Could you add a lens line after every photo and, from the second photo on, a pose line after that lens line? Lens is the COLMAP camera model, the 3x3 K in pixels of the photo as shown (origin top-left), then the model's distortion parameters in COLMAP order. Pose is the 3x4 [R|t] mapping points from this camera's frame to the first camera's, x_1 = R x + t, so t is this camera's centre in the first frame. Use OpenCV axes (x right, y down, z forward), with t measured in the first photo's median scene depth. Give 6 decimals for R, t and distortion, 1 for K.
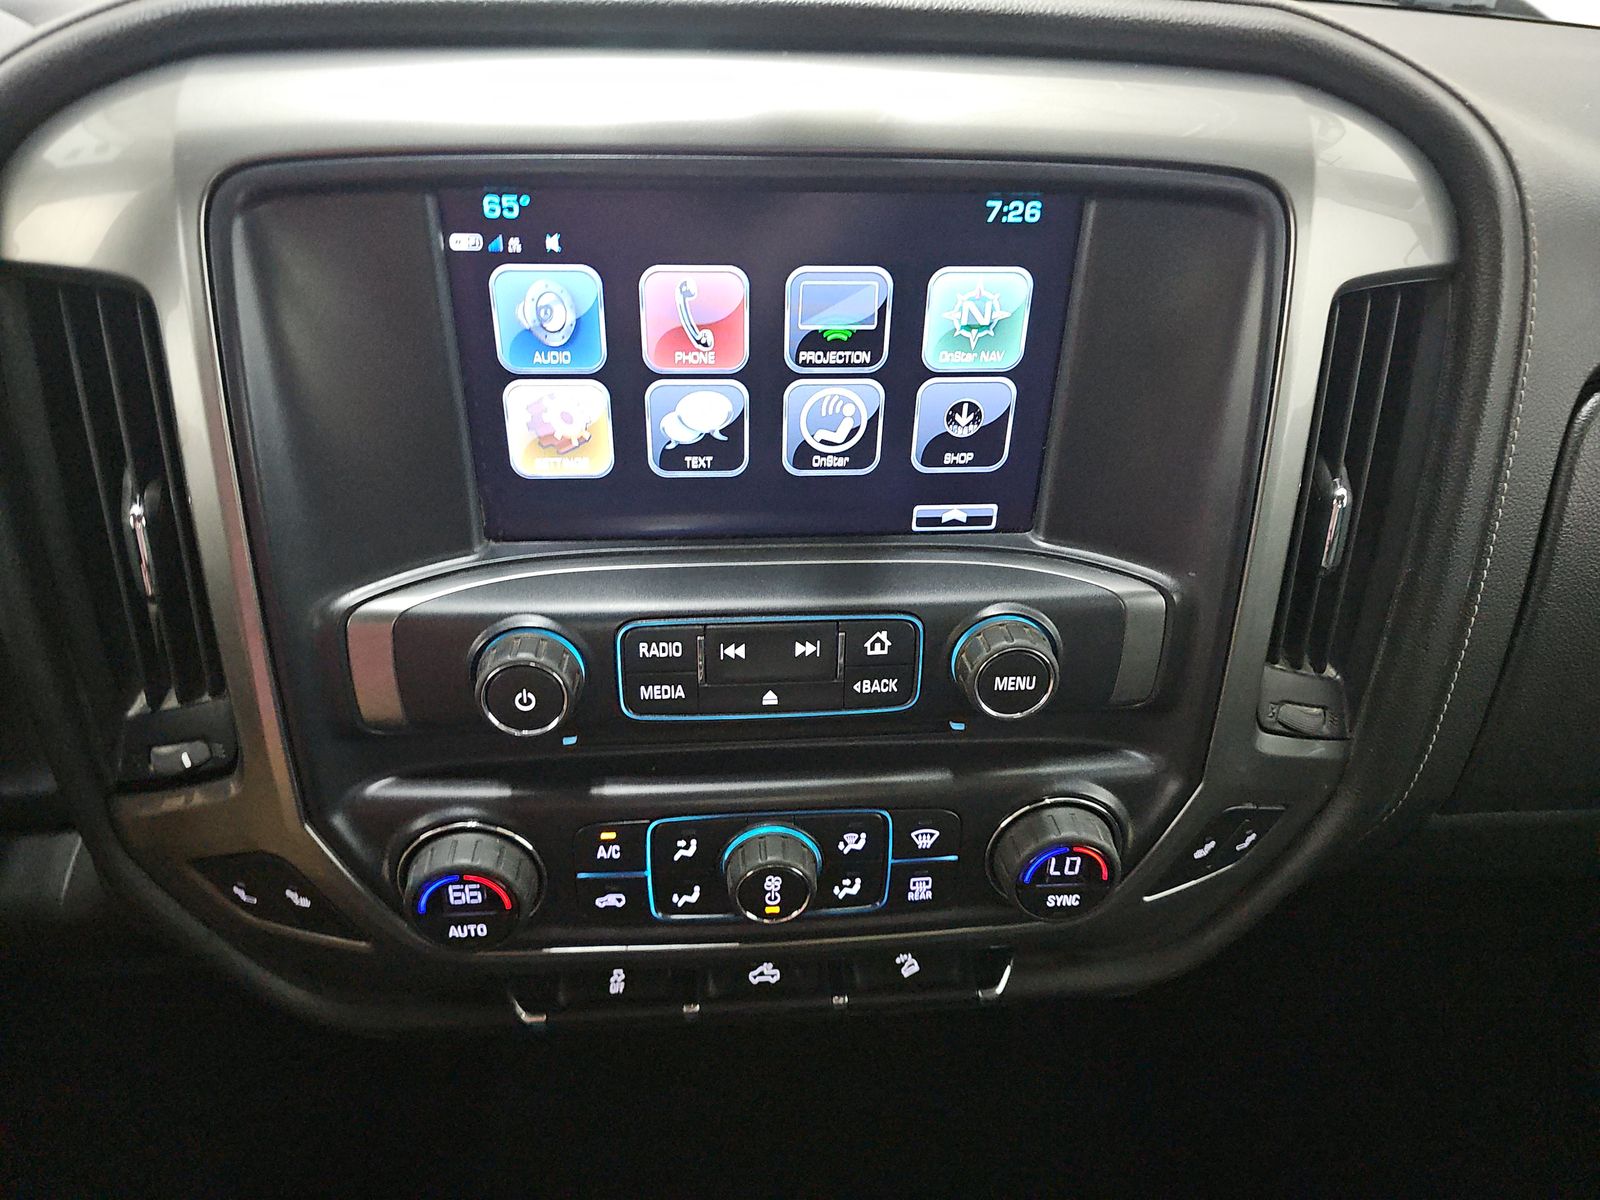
lens RADIAL K [[1066.5, 0, 787.1], [0, 1066.5, 594.6], [0, 0, 1]] dist [0.051583, -0.059883]
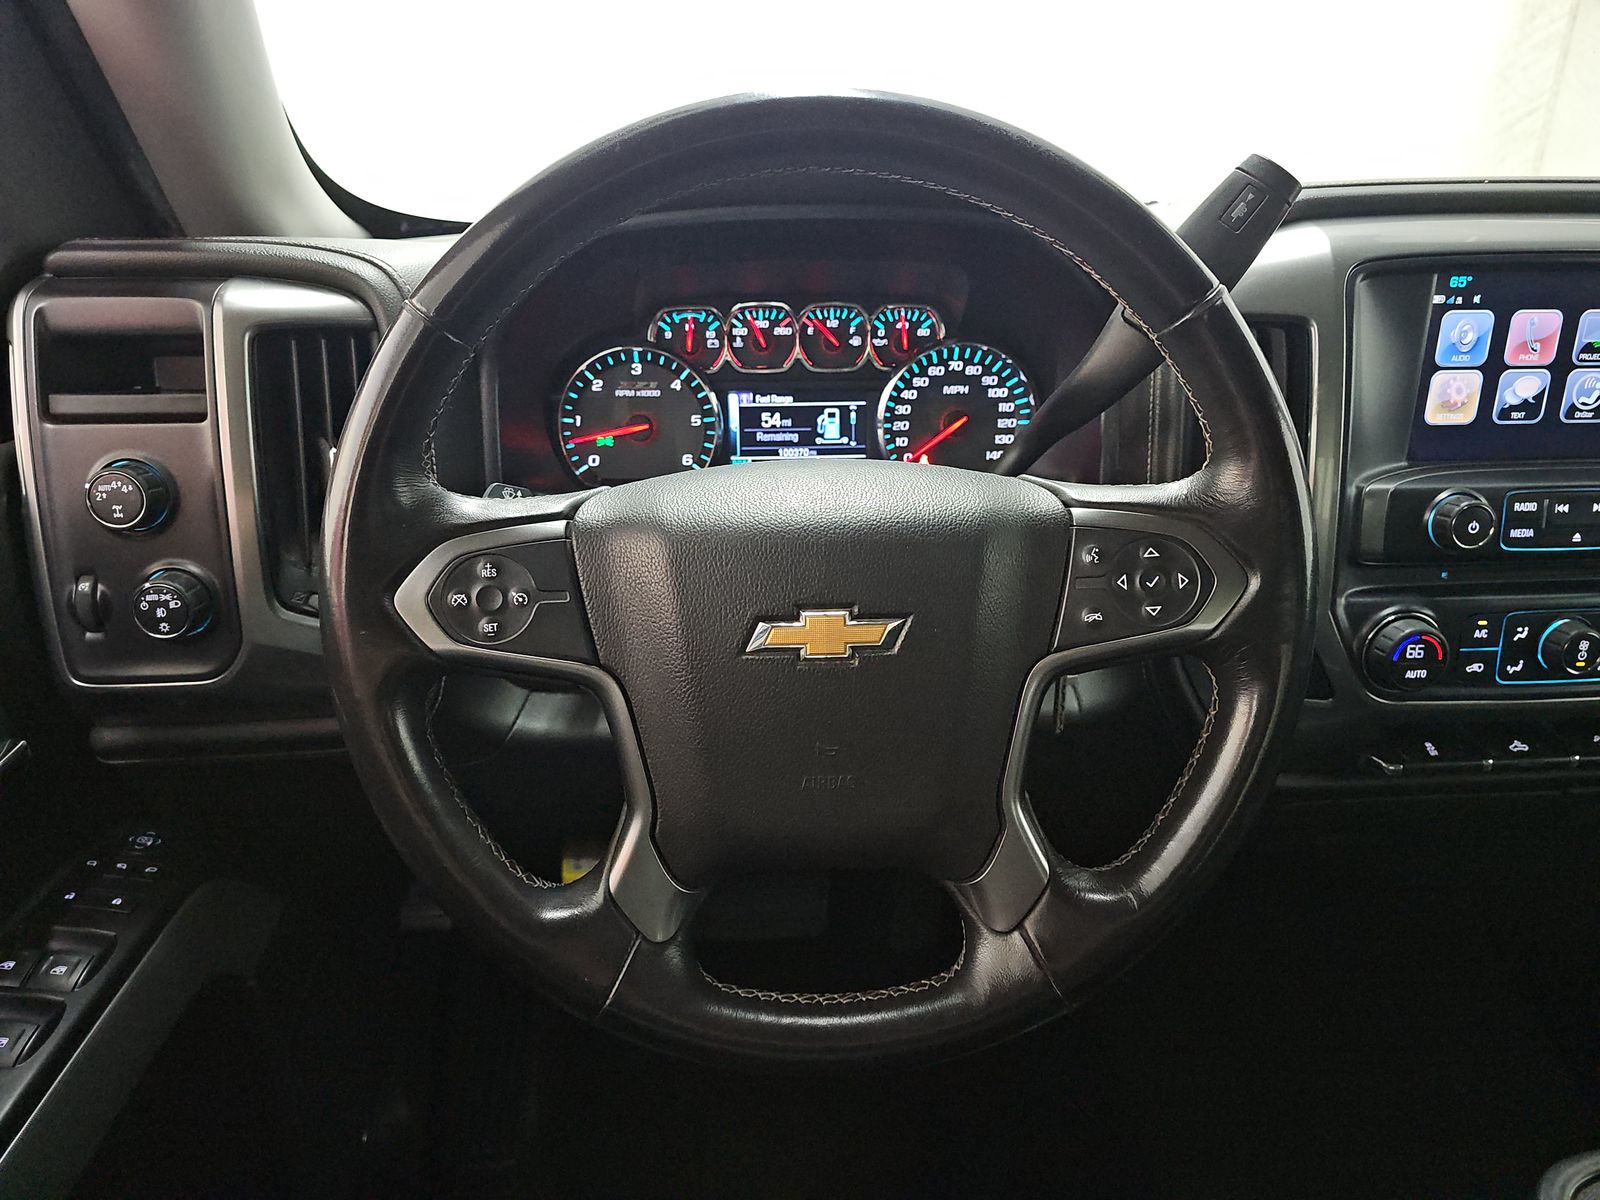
lens RADIAL K [[1066.5, 0, 787.1], [0, 1066.5, 594.6], [0, 0, 1]] dist [0.051583, -0.059883]
pose [[0.999495, -0.024573, -0.020125, -1.350407], [0.019766, 0.977179, -0.211497, 0.564168], [0.024863, 0.210992, 0.977172, -0.821146]]
